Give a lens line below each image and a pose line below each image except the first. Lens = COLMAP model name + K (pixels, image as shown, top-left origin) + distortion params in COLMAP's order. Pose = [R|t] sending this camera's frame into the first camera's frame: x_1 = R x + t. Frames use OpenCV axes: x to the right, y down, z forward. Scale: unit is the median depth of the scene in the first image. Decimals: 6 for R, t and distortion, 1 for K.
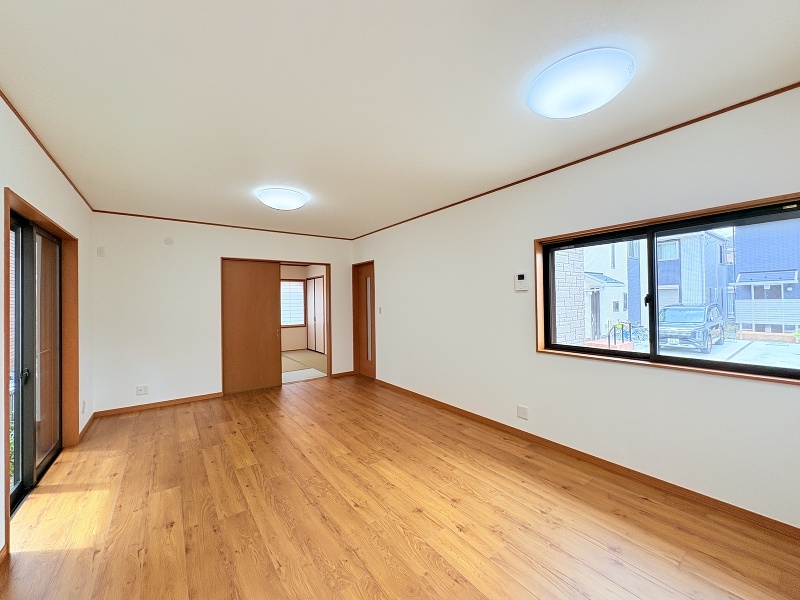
lens RADIAL K [[319.2, 0, 401.3], [0, 319.2, 299.8], [0, 0, 1]] dist [0.000386, -0.000180]
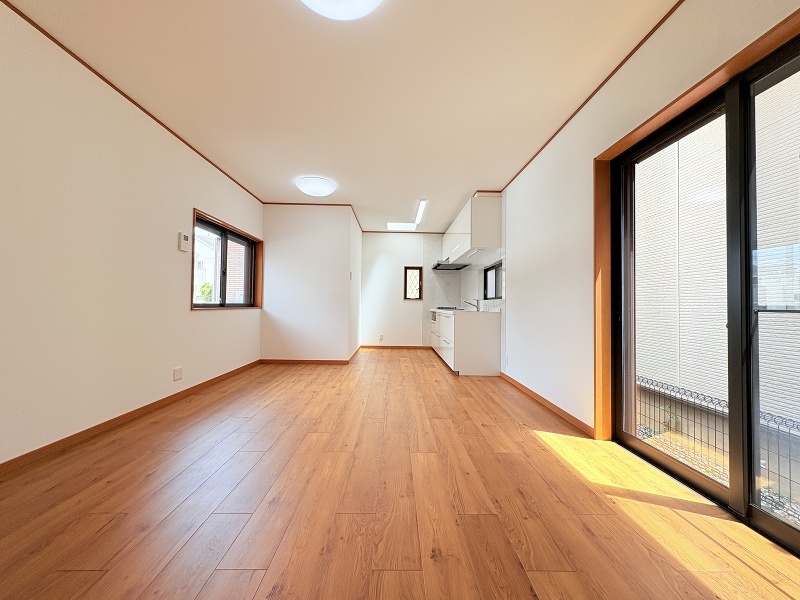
lens RADIAL K [[319.2, 0, 399.9], [0, 319.2, 300.0], [0, 0, 1]] dist [0.000386, -0.000180]
pose [[-0.816183, 0.015328, 0.577590, -0.908229], [-0.000859, 0.999615, -0.027743, 0.183401], [-0.577793, -0.023140, -0.815855, 1.711506]]
